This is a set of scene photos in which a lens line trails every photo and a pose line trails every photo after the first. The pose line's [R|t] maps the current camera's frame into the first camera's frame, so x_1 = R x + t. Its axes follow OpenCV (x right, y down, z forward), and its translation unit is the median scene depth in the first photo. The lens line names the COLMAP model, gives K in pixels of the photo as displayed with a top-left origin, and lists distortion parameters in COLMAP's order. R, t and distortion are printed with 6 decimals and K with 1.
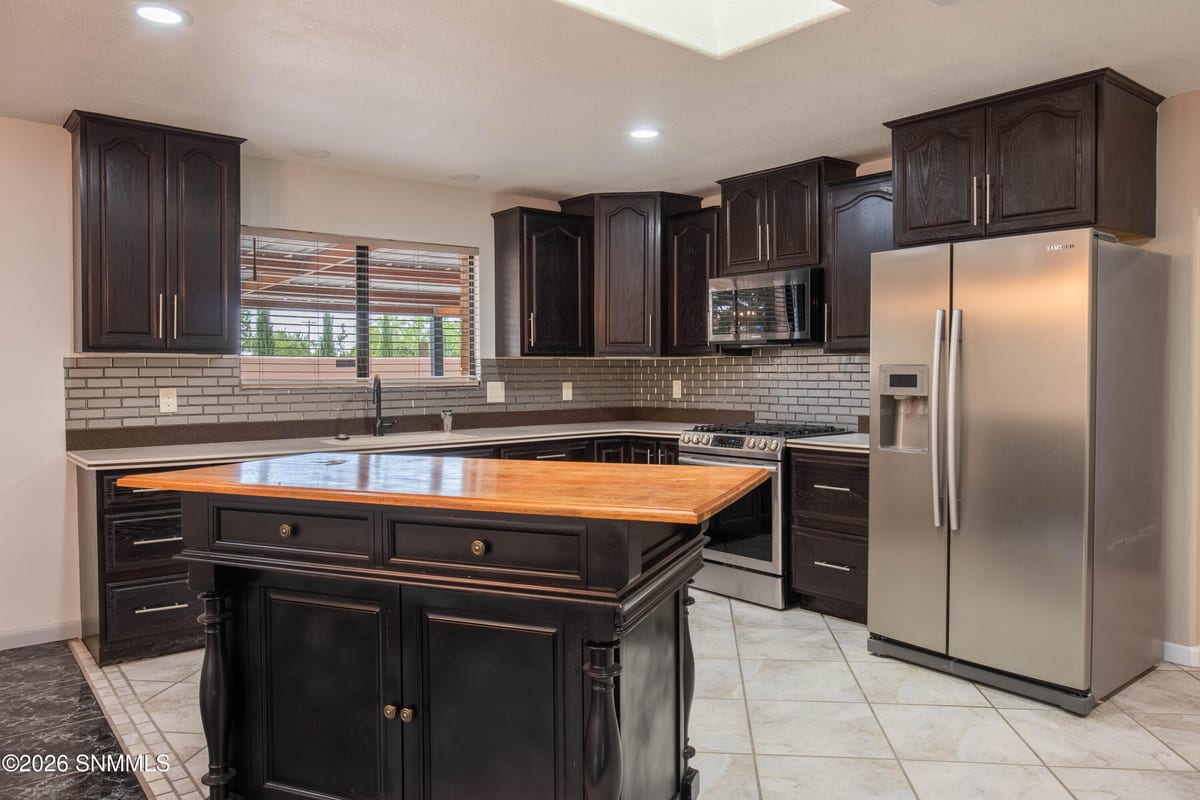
lens RADIAL K [[856.4, 0, 595.7], [0, 856.4, 399.0], [0, 0, 1]] dist [0.000229, 0.005235]
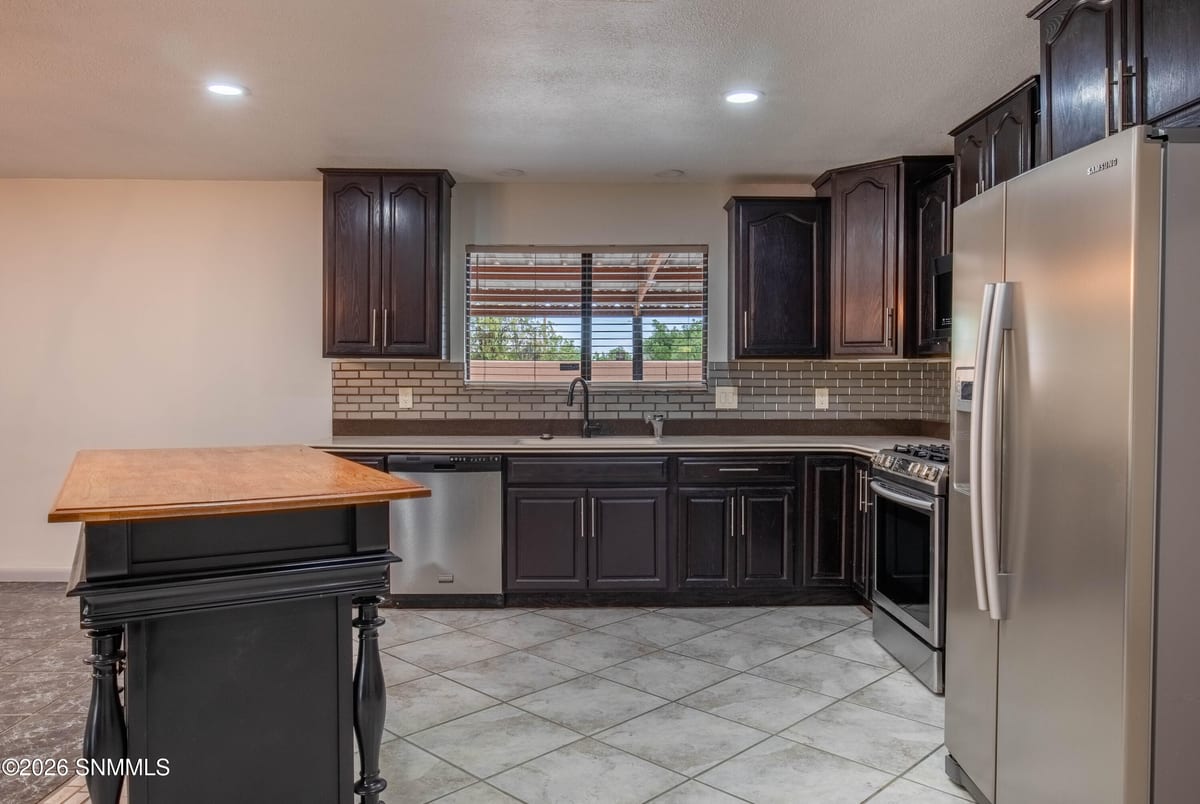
lens RADIAL K [[856.4, 0, 595.7], [0, 856.4, 401.0], [0, 0, 1]] dist [0.000229, 0.005235]
pose [[0.786816, 0.022520, -0.616777, 0.413615], [-0.025584, 0.999665, 0.003864, -0.005275], [0.616657, 0.012739, 0.787129, 0.209582]]
